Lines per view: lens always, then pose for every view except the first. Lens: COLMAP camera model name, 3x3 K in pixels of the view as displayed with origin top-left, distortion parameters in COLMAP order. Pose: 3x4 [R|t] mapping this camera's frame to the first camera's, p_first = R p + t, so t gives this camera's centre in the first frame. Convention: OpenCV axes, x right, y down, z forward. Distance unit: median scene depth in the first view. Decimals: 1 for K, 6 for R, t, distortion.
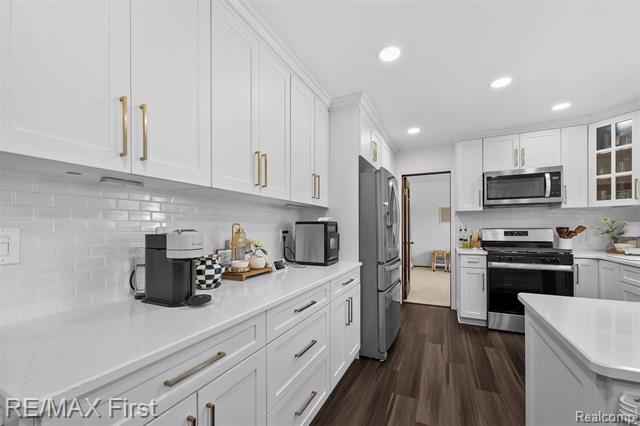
lens RADIAL K [[259.0, 0, 326.2], [0, 259.0, 226.7], [0, 0, 1]] dist [0.001991, -0.000392]
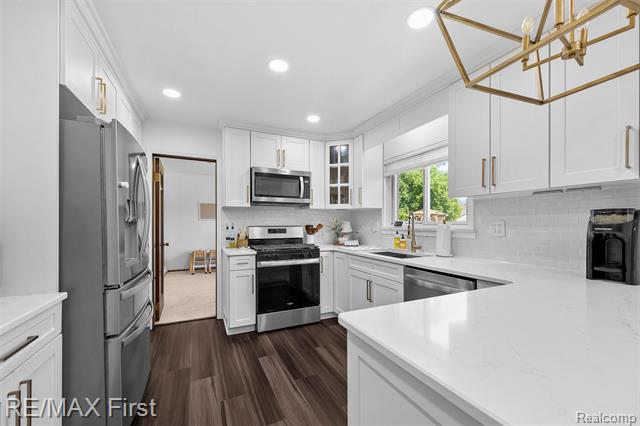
lens RADIAL K [[259.0, 0, 319.0], [0, 259.0, 226.3], [0, 0, 1]] dist [0.001991, -0.000392]
pose [[0.651493, -0.000384, 0.758655, 0.058177], [-0.005127, 0.999975, 0.004909, 0.001428], [-0.758637, -0.007088, 0.651475, 0.222596]]
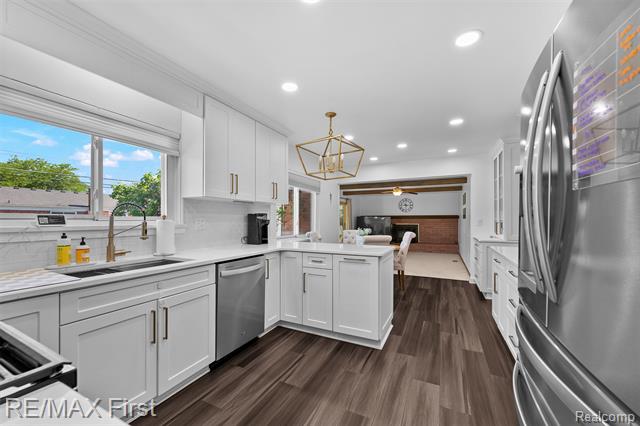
lens RADIAL K [[259.0, 0, 318.1], [0, 259.0, 218.0], [0, 0, 1]] dist [0.001991, -0.000392]
pose [[-0.999794, 0.006403, 0.019246, 3.638425], [0.006222, 0.999936, -0.009480, -0.015337], [-0.019305, -0.009359, -0.999770, 8.604340]]
